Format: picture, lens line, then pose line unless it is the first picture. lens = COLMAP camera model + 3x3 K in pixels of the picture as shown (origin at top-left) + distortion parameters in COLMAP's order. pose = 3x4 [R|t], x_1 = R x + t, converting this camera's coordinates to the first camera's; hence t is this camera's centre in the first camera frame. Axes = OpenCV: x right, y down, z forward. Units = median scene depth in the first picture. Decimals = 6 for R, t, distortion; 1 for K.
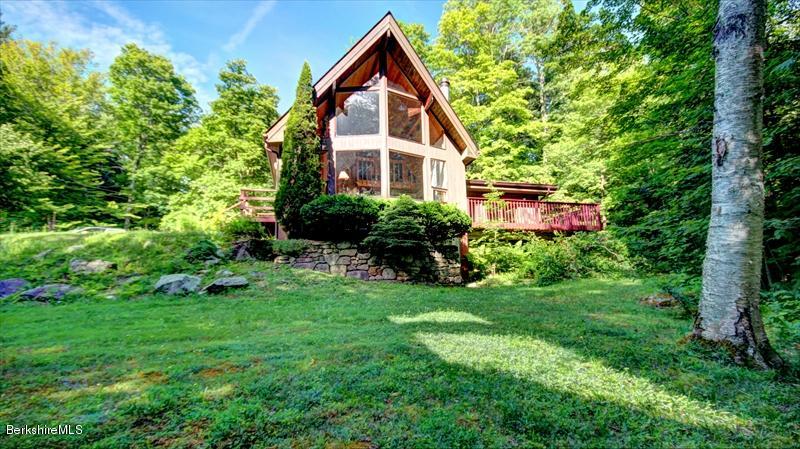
lens RADIAL K [[379.0, 0, 399.3], [0, 379.0, 226.0], [0, 0, 1]] dist [-0.000007, 0.000007]
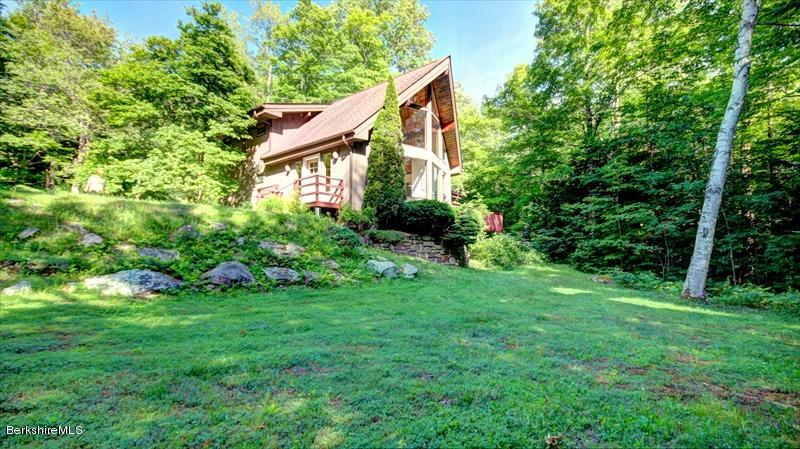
lens RADIAL K [[379.0, 0, 398.8], [0, 379.0, 222.2], [0, 0, 1]] dist [-0.000007, 0.000007]
pose [[0.792482, 0.079897, 0.604639, -0.941205], [-0.122023, 0.992108, 0.028835, -0.026144], [-0.597564, -0.096631, 0.795977, 0.032316]]
